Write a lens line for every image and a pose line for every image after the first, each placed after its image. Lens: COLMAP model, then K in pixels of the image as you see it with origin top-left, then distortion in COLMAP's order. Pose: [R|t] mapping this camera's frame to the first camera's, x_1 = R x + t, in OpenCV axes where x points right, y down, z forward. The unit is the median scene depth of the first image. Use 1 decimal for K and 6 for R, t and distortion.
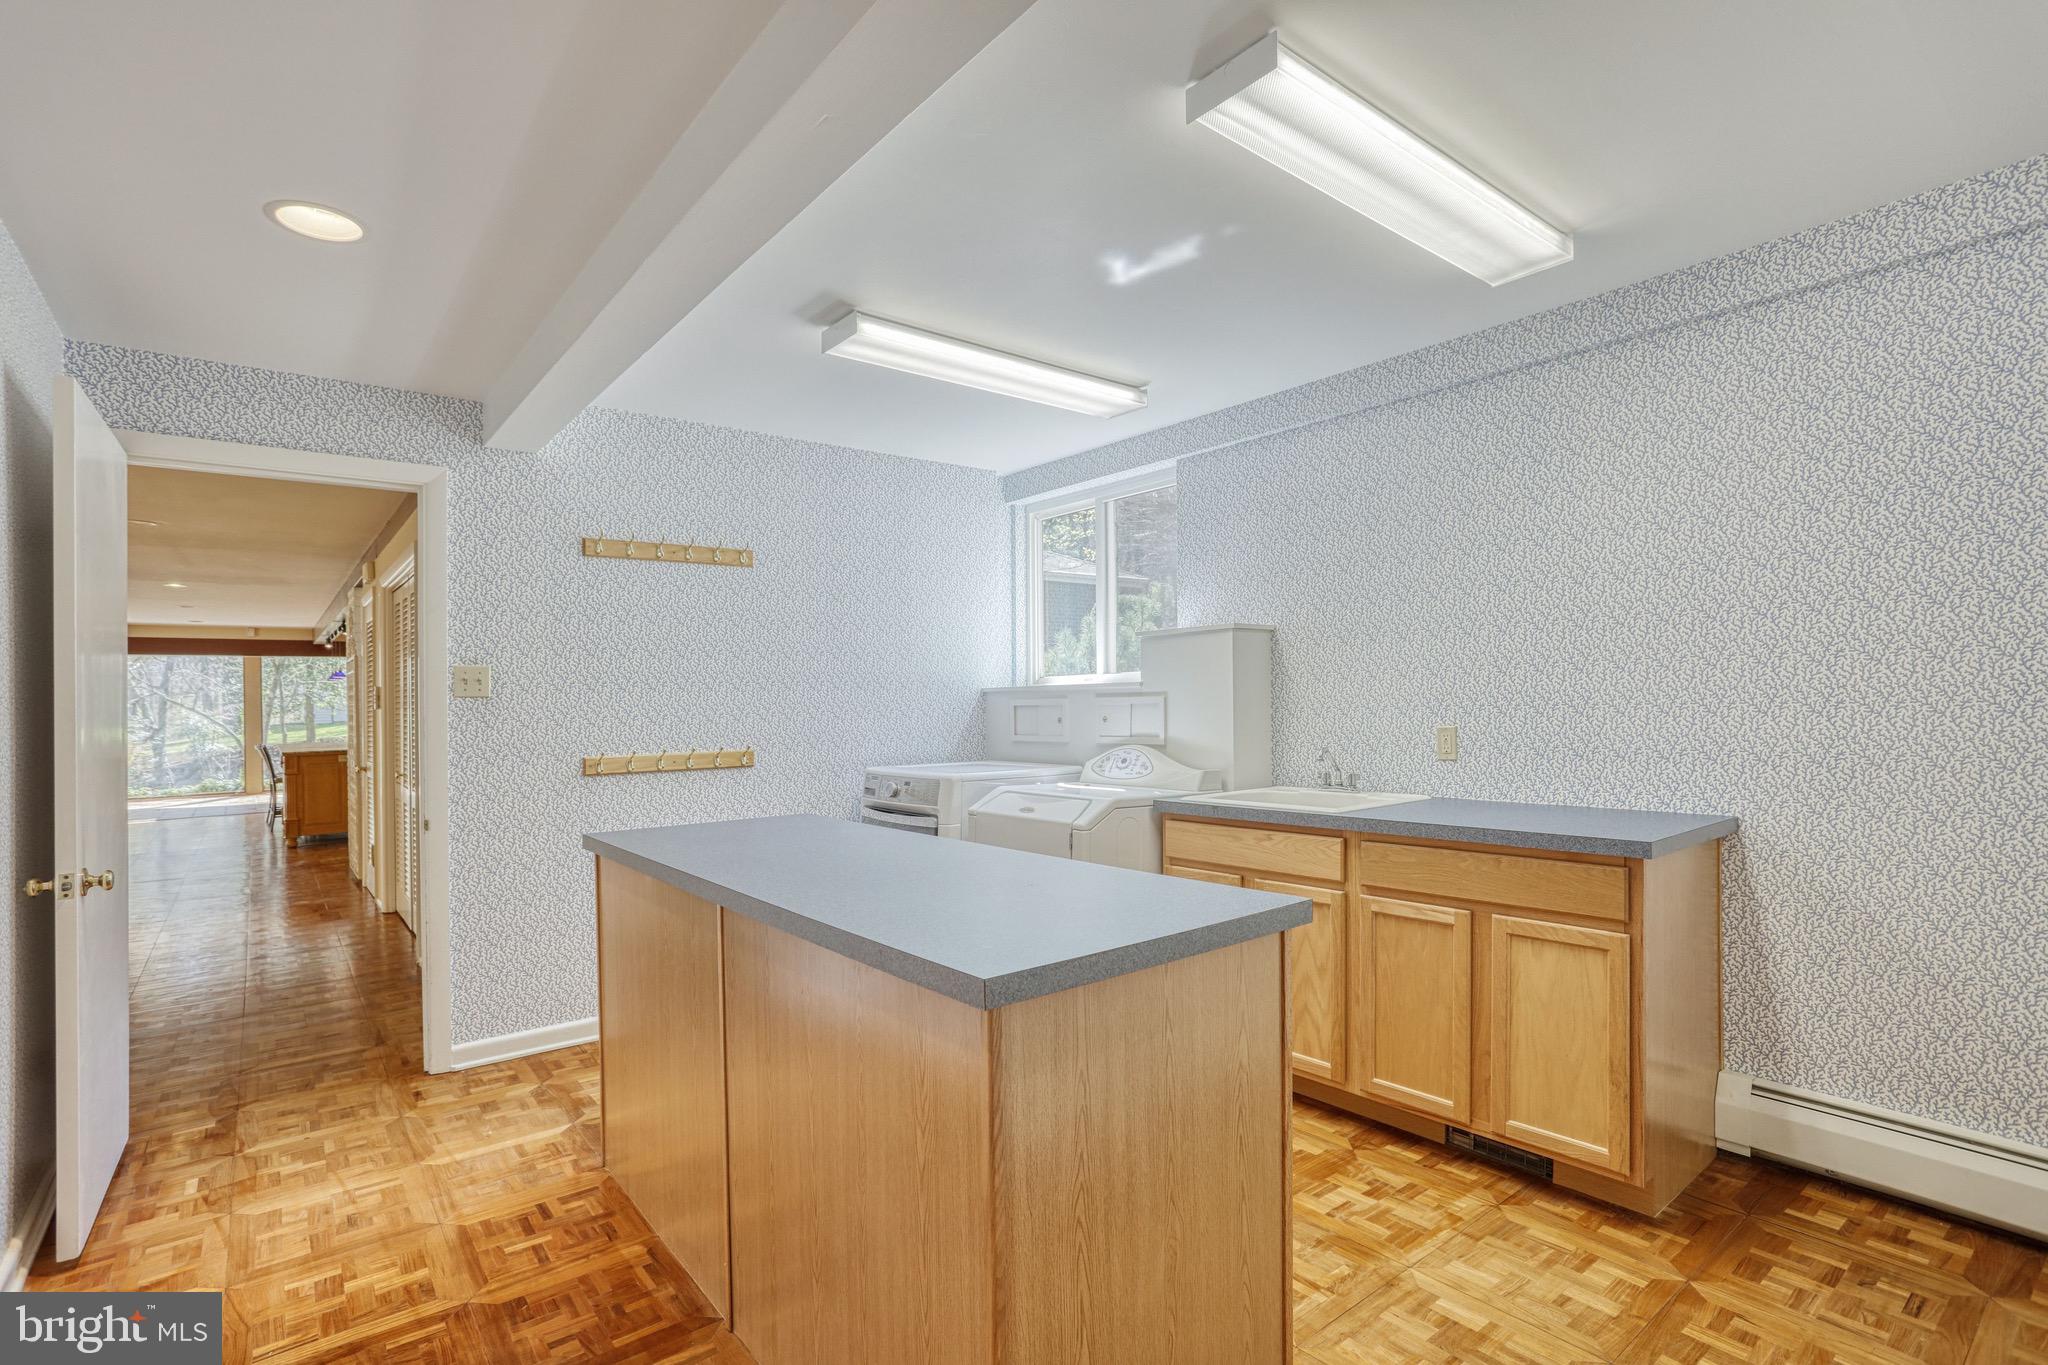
lens RADIAL K [[993.2, 0, 1027.3], [0, 993.2, 680.3], [0, 0, 1]] dist [-0.064959, 0.044251]
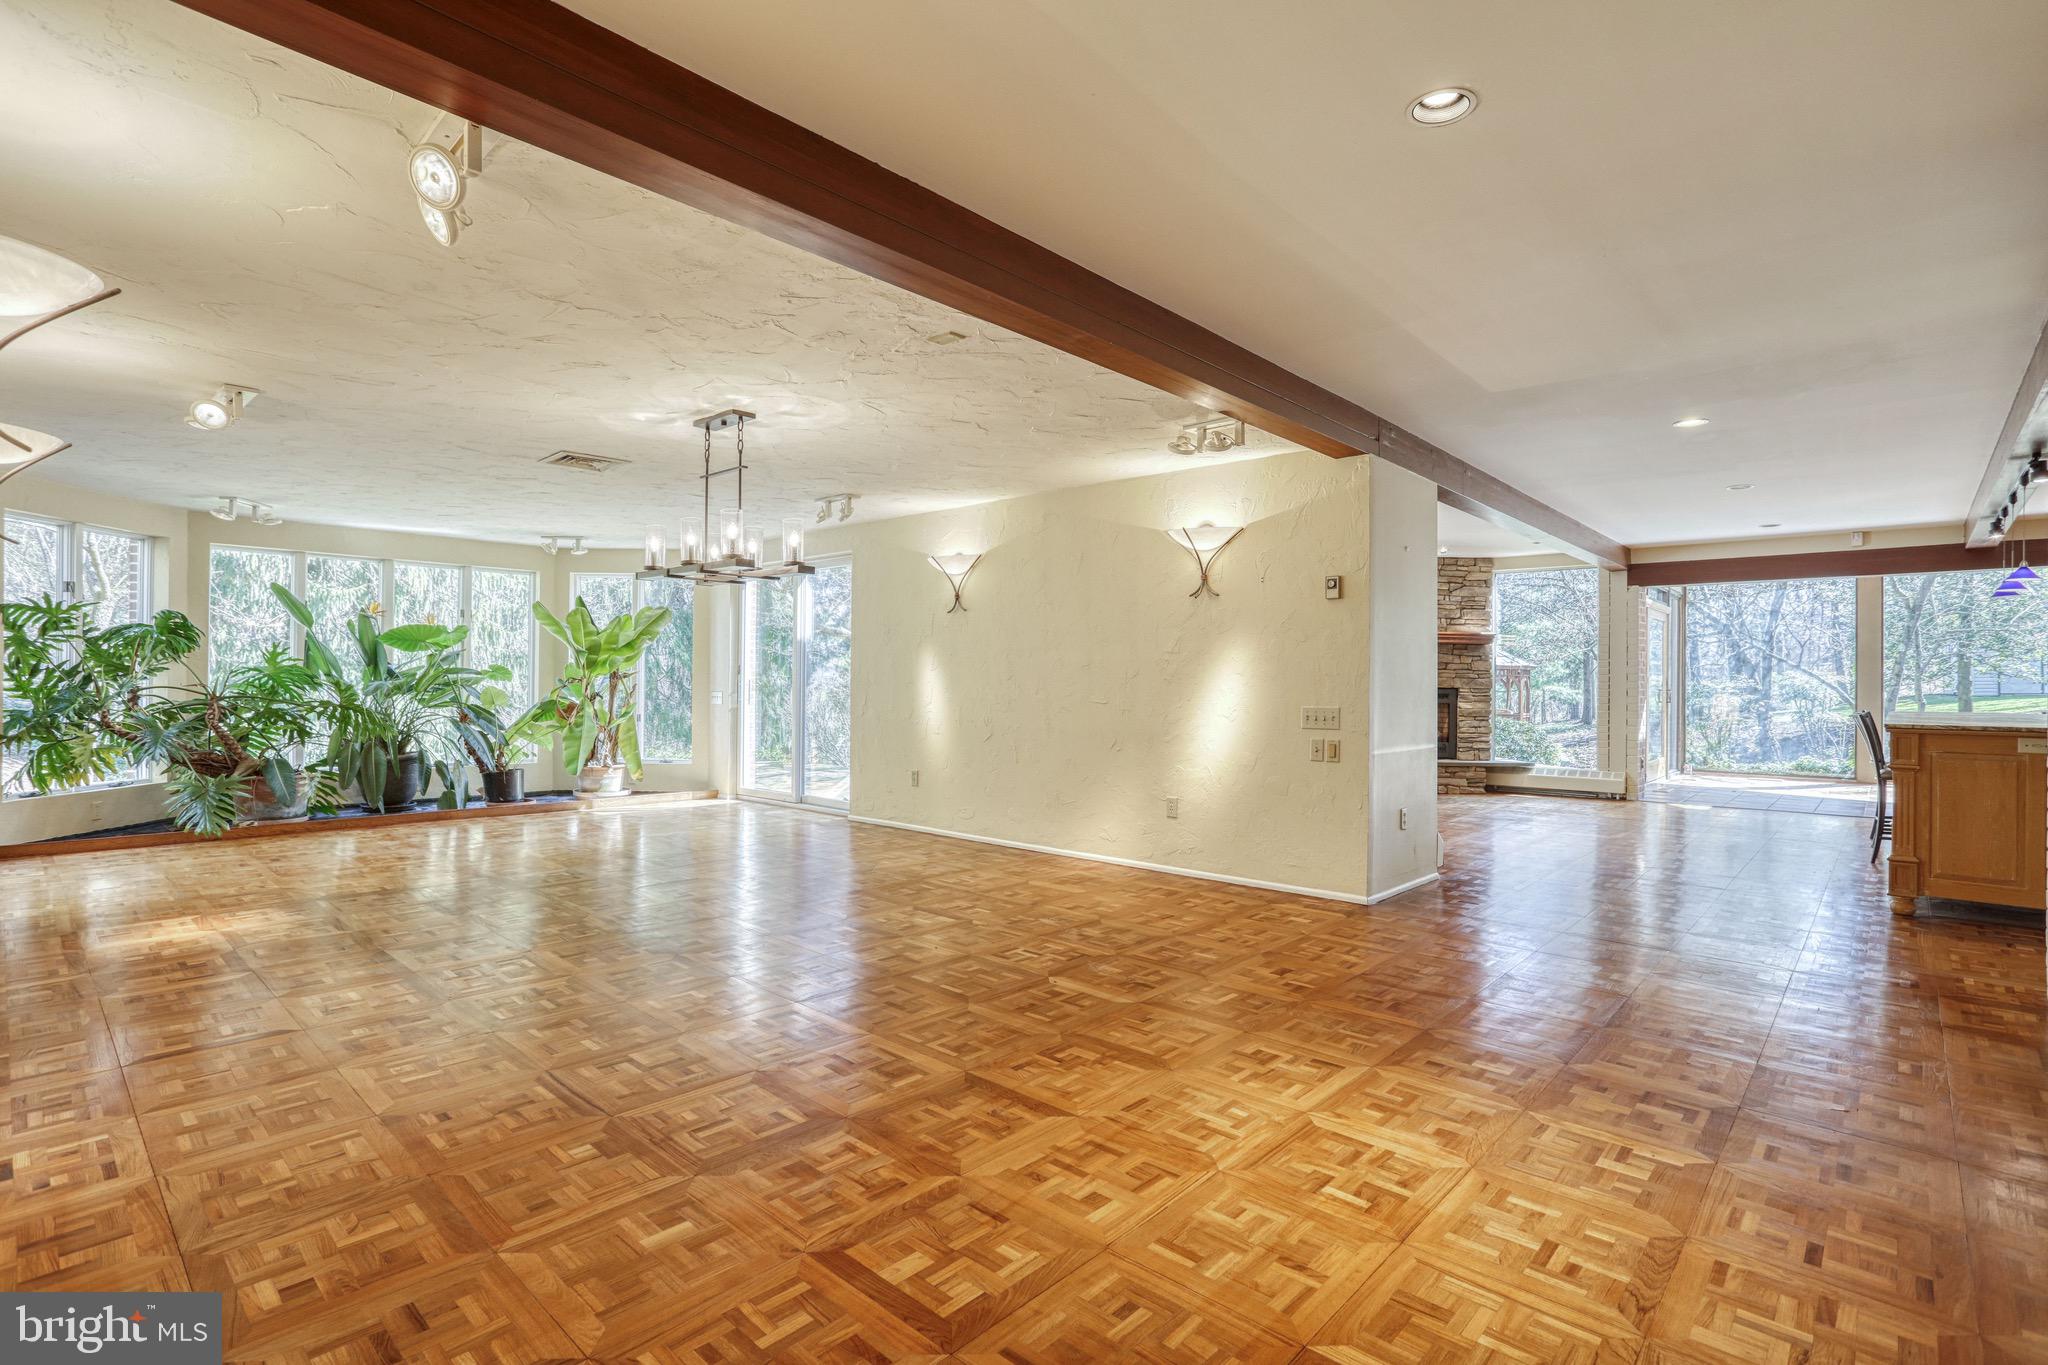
lens RADIAL K [[962.4, 0, 1019.1], [0, 962.4, 672.3], [0, 0, 1]] dist [-0.058042, 0.029390]
pose [[0.140719, 0.014261, -0.989947, -0.213007], [0.004675, 0.999876, 0.015068, 0.023254], [0.990039, -0.006748, 0.140635, 0.294789]]
